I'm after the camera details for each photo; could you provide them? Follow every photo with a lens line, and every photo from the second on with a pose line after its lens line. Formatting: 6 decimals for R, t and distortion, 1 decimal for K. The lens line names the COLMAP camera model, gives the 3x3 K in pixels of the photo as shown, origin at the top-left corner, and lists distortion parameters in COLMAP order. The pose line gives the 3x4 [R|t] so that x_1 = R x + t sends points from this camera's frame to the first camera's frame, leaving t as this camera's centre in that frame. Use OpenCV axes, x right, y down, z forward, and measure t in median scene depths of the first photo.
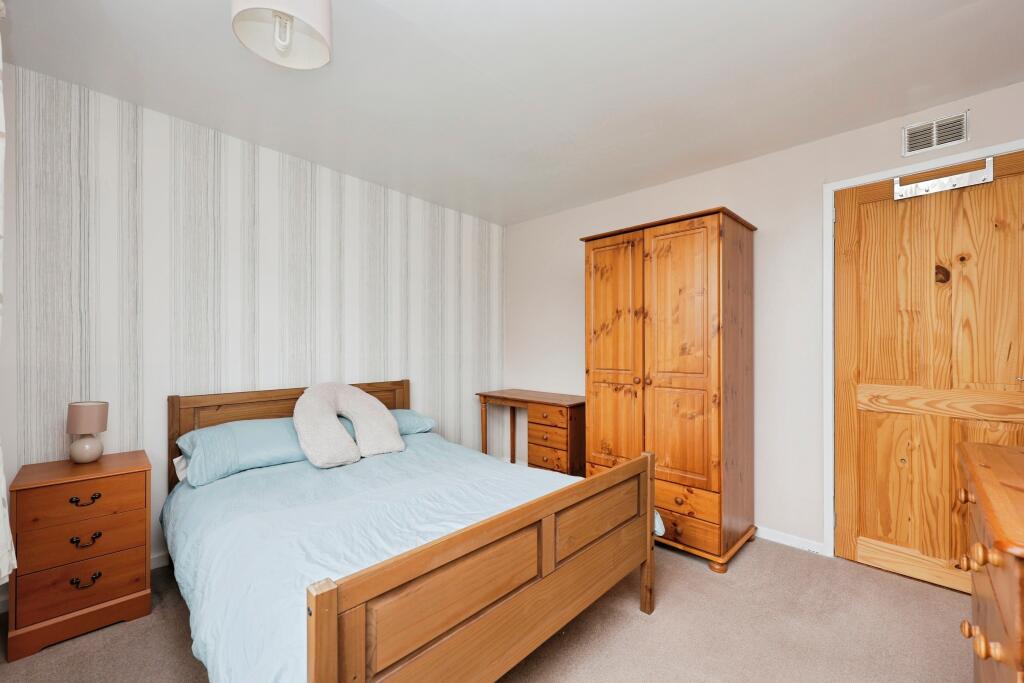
lens RADIAL K [[410.8, 0, 510.5], [0, 410.8, 343.3], [0, 0, 1]] dist [0.000034, -0.000103]
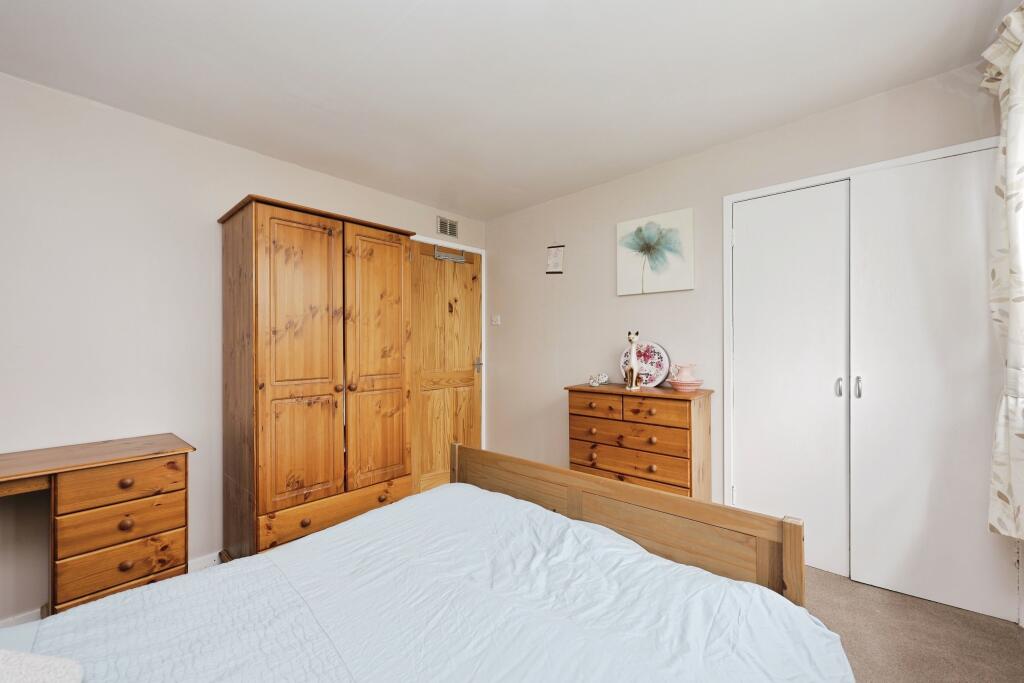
lens RADIAL K [[410.8, 0, 510.3], [0, 410.8, 344.4], [0, 0, 1]] dist [0.000034, -0.000103]
pose [[-0.047546, 0.005842, 0.998852, -0.629457], [0.004415, 0.999974, -0.005638, 0.002031], [-0.998859, 0.004142, -0.047570, 0.707571]]
